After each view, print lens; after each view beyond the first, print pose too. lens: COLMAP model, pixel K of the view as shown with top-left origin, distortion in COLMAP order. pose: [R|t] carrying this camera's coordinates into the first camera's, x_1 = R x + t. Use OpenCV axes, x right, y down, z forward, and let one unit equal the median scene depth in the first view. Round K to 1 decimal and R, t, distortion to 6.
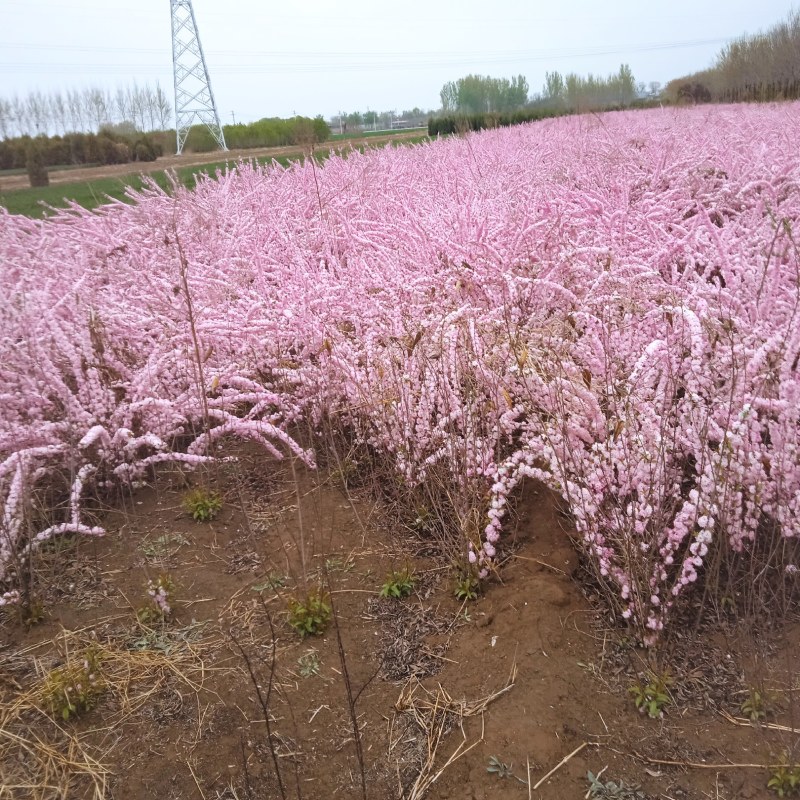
lens RADIAL K [[896.4, 0, 412.8], [0, 896.4, 416.2], [0, 0, 1]] dist [0.020600, 0.000000]
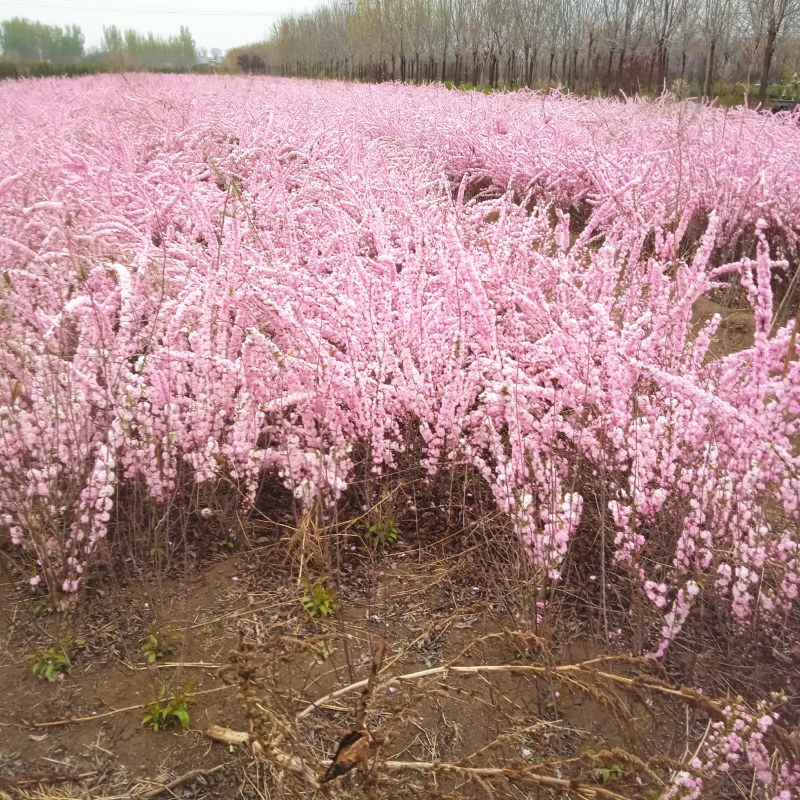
lens RADIAL K [[896.4, 0, 426.7], [0, 896.4, 385.7], [0, 0, 1]] dist [0.020600, 0.000000]
pose [[0.887761, -0.060535, 0.456306, 0.167217], [0.058316, 0.998118, 0.018958, 0.015688], [-0.456595, 0.009780, 0.889621, -0.052826]]
